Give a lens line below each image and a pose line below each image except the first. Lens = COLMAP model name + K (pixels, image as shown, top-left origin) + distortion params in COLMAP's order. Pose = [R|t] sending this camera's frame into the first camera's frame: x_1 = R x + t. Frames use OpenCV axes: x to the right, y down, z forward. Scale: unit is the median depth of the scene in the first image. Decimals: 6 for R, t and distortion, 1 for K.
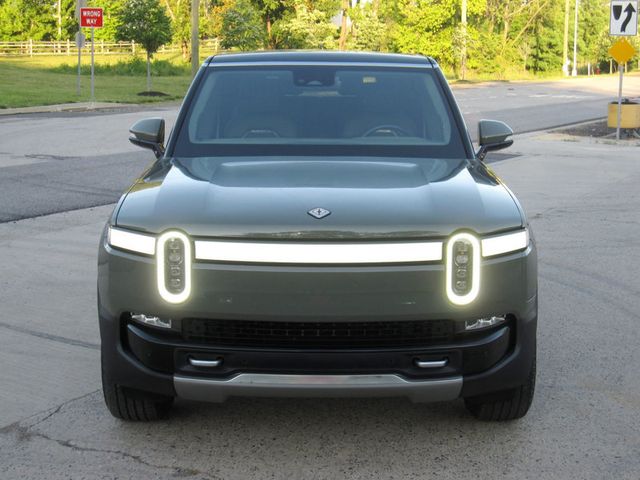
lens RADIAL K [[981.6, 0, 315.4], [0, 981.6, 235.7], [0, 0, 1]] dist [-0.132870, 0.000000]
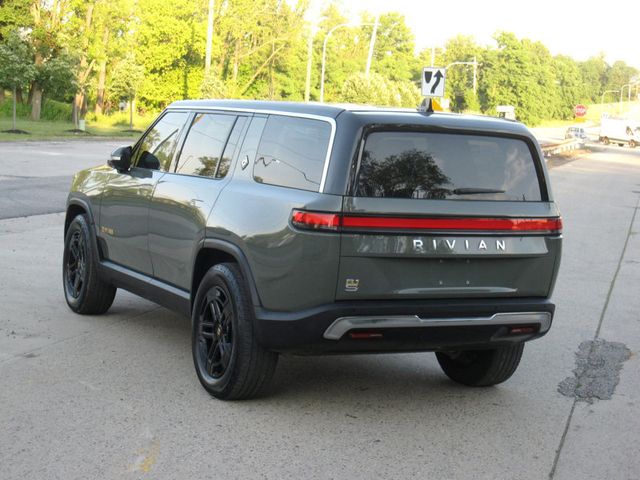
lens RADIAL K [[1268.5, 0, 320.1], [0, 1268.5, 238.6], [0, 0, 1]] dist [-0.137802, 0.000000]
pose [[0.958013, 0.017569, 0.286184, -0.090757], [0.003404, 0.997354, -0.072624, 0.029142], [-0.286703, 0.070549, 0.955418, -0.158807]]
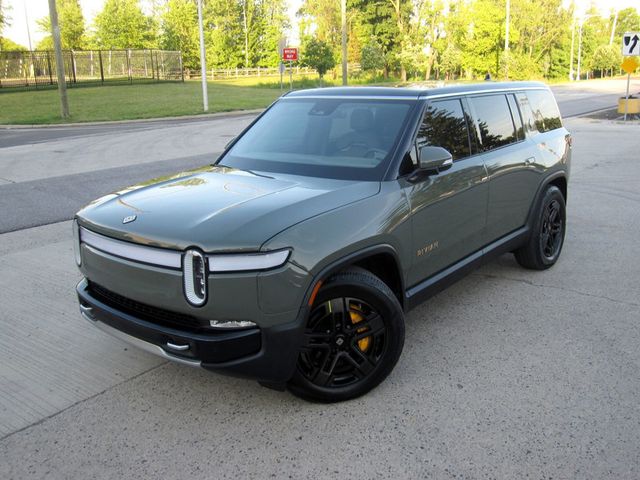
lens RADIAL K [[614.9, 0, 329.2], [0, 614.9, 229.5], [0, 0, 1]] dist [-0.054680, 0.000000]
pose [[0.993411, -0.005342, -0.114486, -0.022693], [0.013040, 0.997694, 0.066601, 0.002996], [0.113866, -0.067655, 0.991190, -0.026682]]
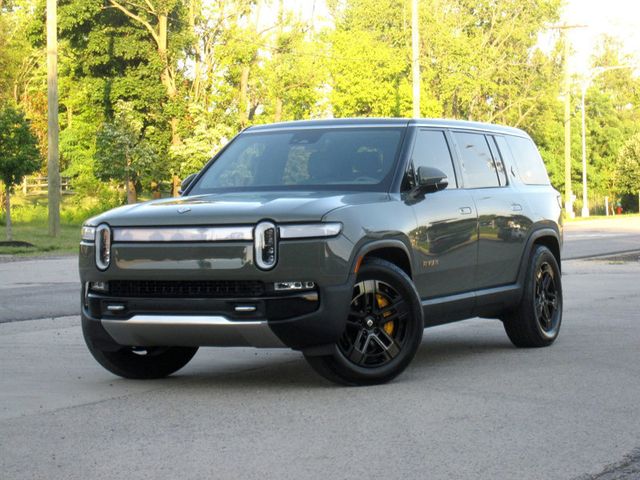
lens RADIAL K [[1738.2, 0, 319.4], [0, 1738.2, 240.6], [0, 0, 1]] dist [-0.033230, 0.000000]
pose [[0.993130, -0.027329, 0.113784, -0.053369], [0.045575, 0.985904, -0.160987, 0.037158], [-0.107780, 0.165067, 0.980376, -0.145781]]
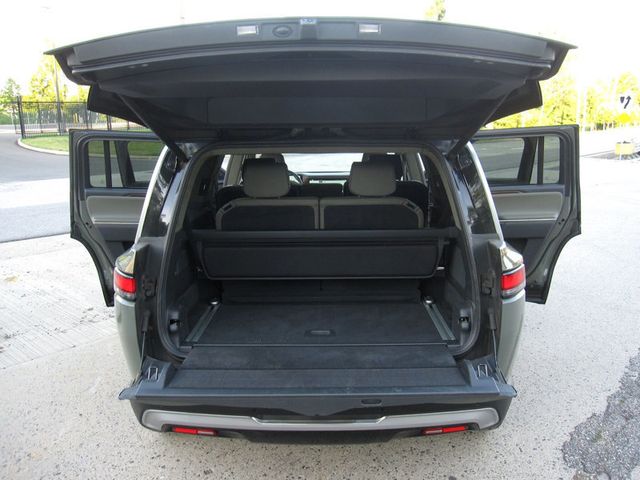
lens RADIAL K [[530.0, 0, 326.6], [0, 530.0, 233.2], [0, 0, 1]] dist [-0.066247, 0.035538]
pose [[0.983436, 0.015942, -0.180554, -0.039124], [-0.012273, 0.999695, 0.021419, 0.015484], [0.180840, -0.018849, 0.983332, -0.084369]]
